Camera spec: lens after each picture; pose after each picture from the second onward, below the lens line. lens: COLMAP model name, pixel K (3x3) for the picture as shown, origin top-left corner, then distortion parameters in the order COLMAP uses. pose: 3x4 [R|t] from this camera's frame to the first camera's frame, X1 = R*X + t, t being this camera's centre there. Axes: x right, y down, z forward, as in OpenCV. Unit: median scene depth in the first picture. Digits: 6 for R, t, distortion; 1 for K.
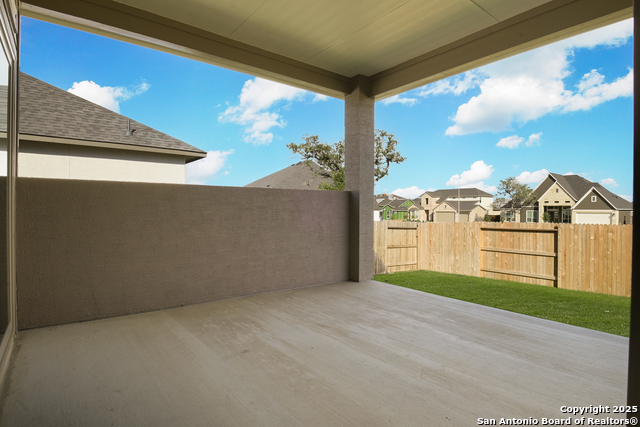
lens RADIAL K [[337.7, 0, 322.1], [0, 337.7, 214.4], [0, 0, 1]] dist [0.001640, -0.004407]
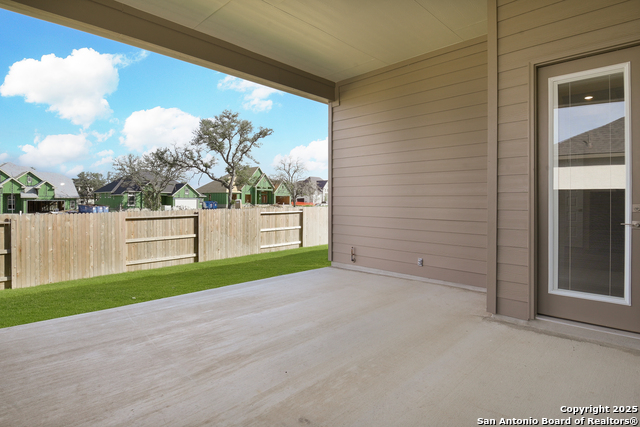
lens RADIAL K [[337.7, 0, 327.1], [0, 337.7, 199.3], [0, 0, 1]] dist [0.001640, -0.004407]
pose [[-0.125243, -0.000950, 0.992126, -0.657250], [0.010844, 0.999938, 0.002327, -0.017053], [-0.992067, 0.011050, -0.125225, 0.771961]]
